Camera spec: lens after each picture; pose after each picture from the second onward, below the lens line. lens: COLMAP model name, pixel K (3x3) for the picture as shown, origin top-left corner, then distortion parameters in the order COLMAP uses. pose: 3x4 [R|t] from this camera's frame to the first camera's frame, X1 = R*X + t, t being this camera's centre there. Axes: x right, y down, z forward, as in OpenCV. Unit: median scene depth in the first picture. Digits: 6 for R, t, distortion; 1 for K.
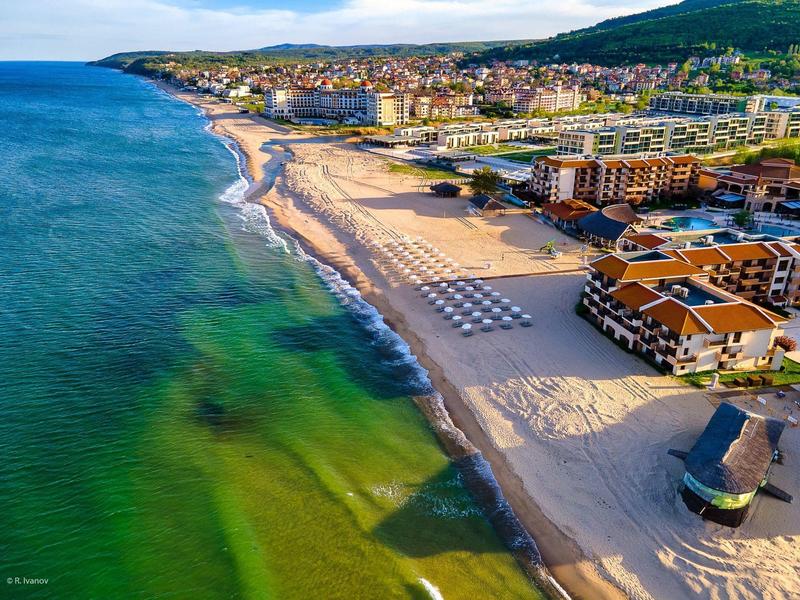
lens RADIAL K [[579.6, 0, 400.0], [0, 579.6, 300.0], [0, 0, 1]] dist [0.047411, 0.003670]
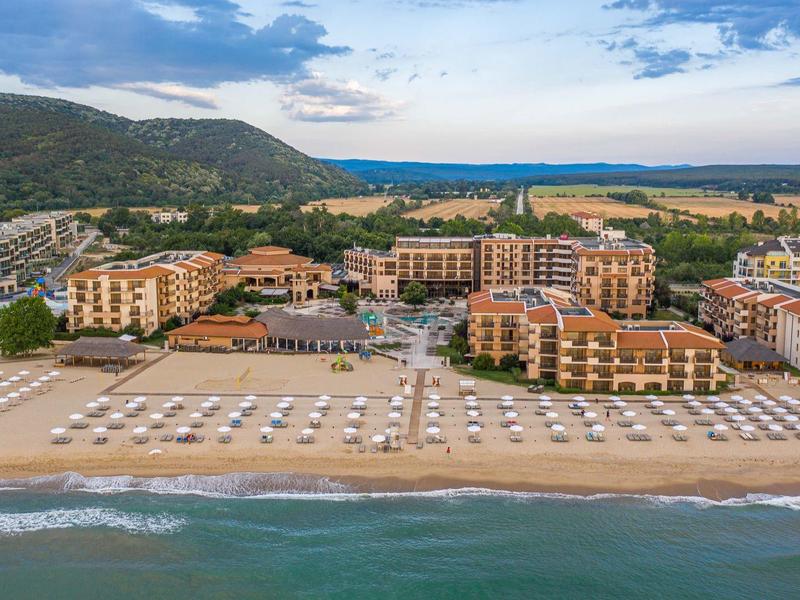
lens RADIAL K [[829.6, 0, 400.0], [0, 829.6, 300.0], [0, 0, 1]] dist [-0.011367, -0.002396]
pose [[0.325509, -0.136150, 0.935685, -0.443430], [0.356565, 0.934195, 0.011890, -0.100724], [-0.875731, 0.329762, 0.352635, 0.383250]]
